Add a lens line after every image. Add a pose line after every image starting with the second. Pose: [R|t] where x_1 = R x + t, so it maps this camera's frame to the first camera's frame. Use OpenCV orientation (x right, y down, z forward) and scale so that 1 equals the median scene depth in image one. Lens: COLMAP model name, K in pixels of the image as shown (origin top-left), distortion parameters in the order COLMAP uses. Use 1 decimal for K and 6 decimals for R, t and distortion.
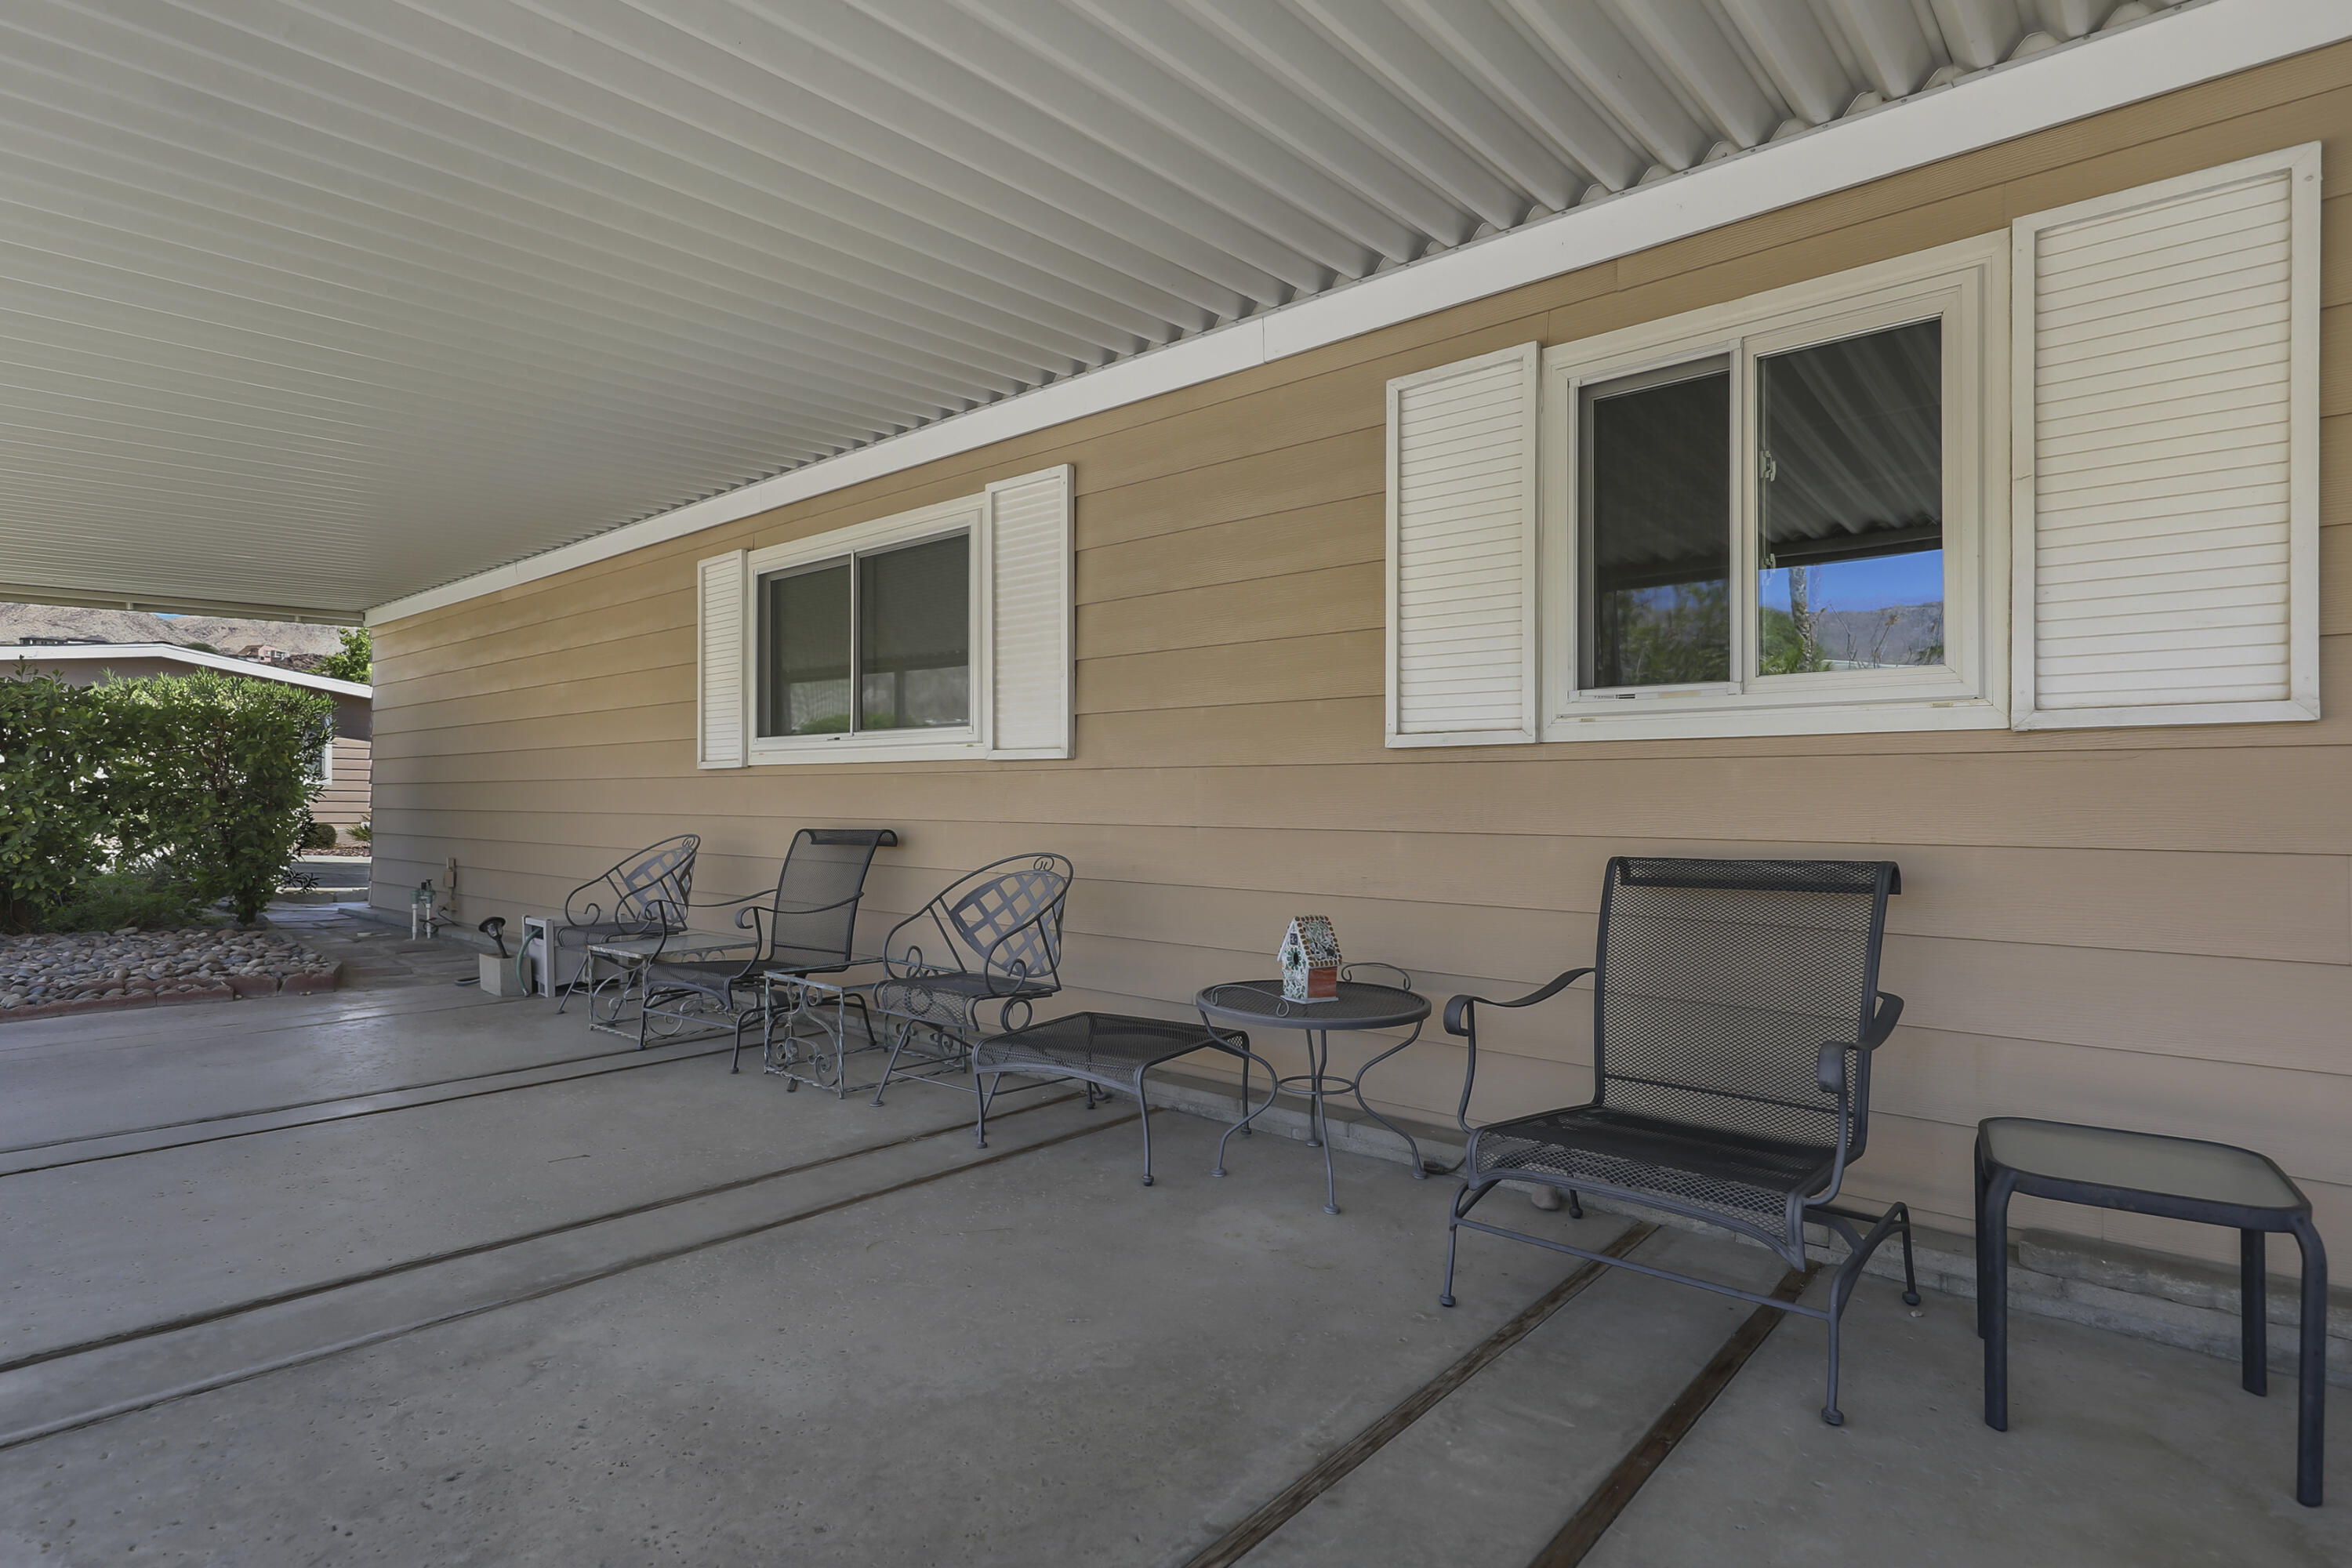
lens RADIAL K [[1215.6, 0, 1178.1], [0, 1215.6, 782.2], [0, 0, 1]] dist [0.013587, -0.000818]
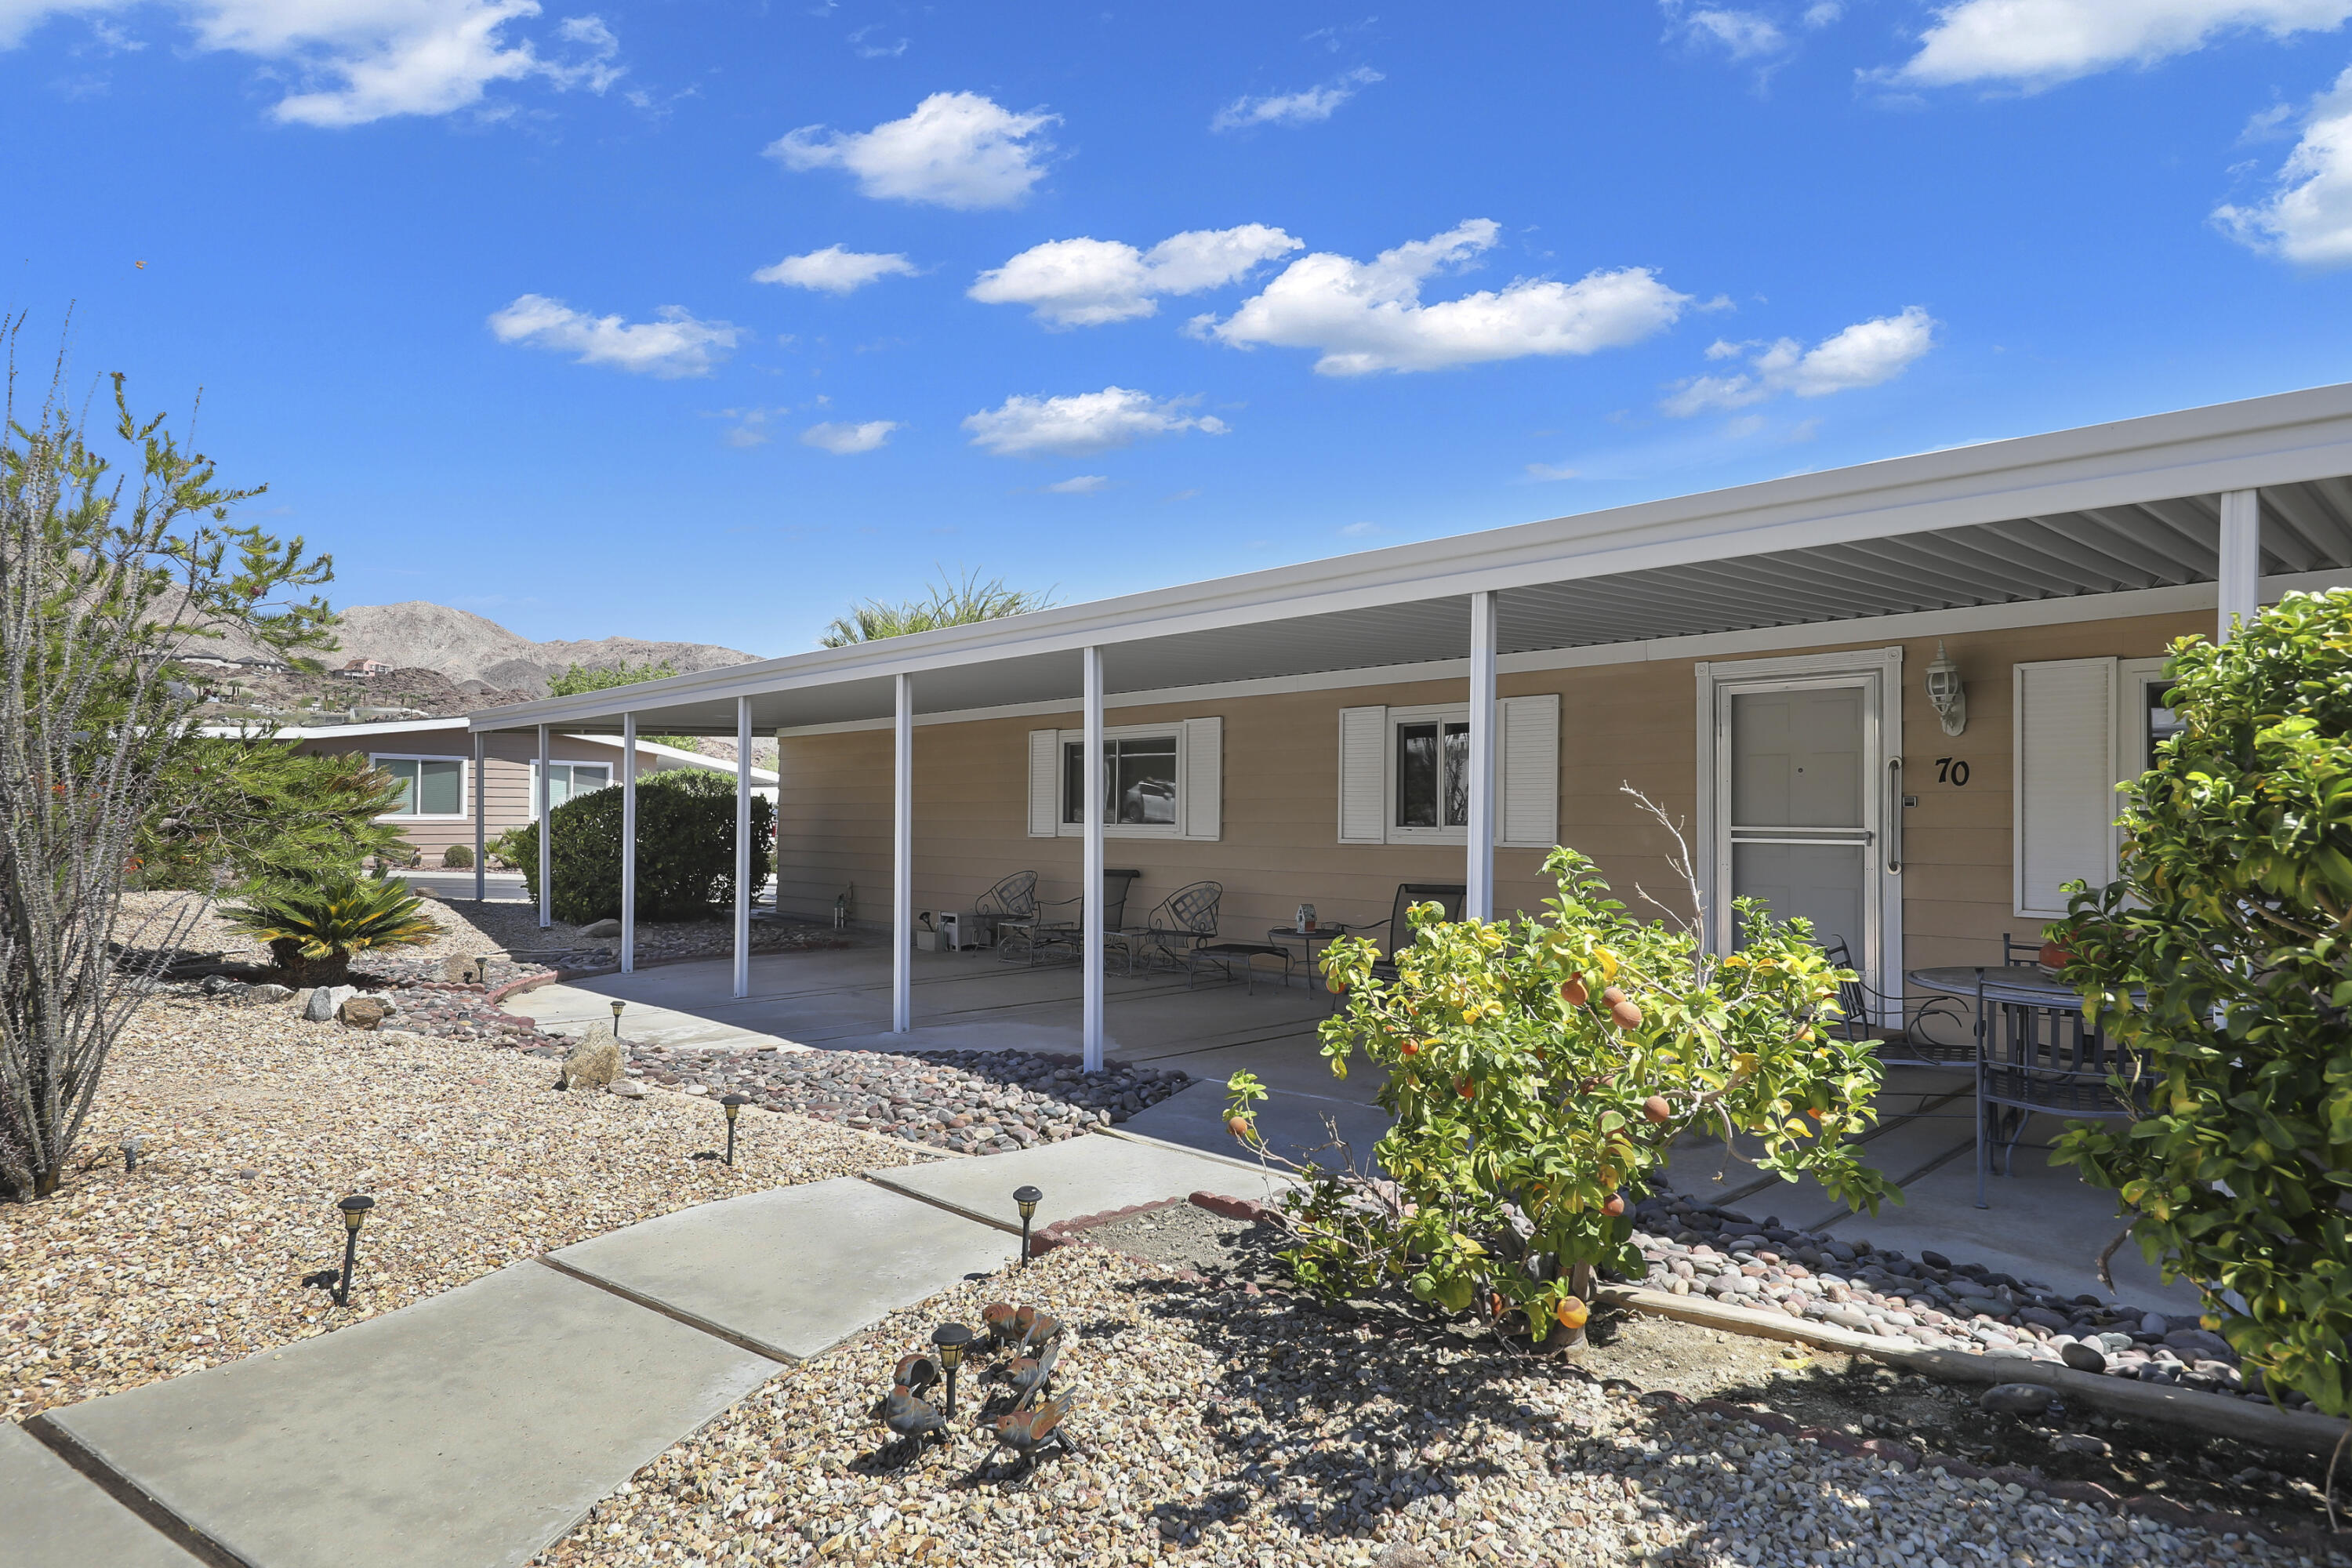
lens RADIAL K [[1318.5, 0, 1179.4], [0, 1318.5, 788.5], [0, 0, 1]] dist [-0.000088, -0.000001]
pose [[0.993905, -0.000955, -0.110239, 0.116268], [-0.000287, 0.999937, -0.011251, -0.095594], [0.110243, 0.011214, 0.993841, -1.593515]]
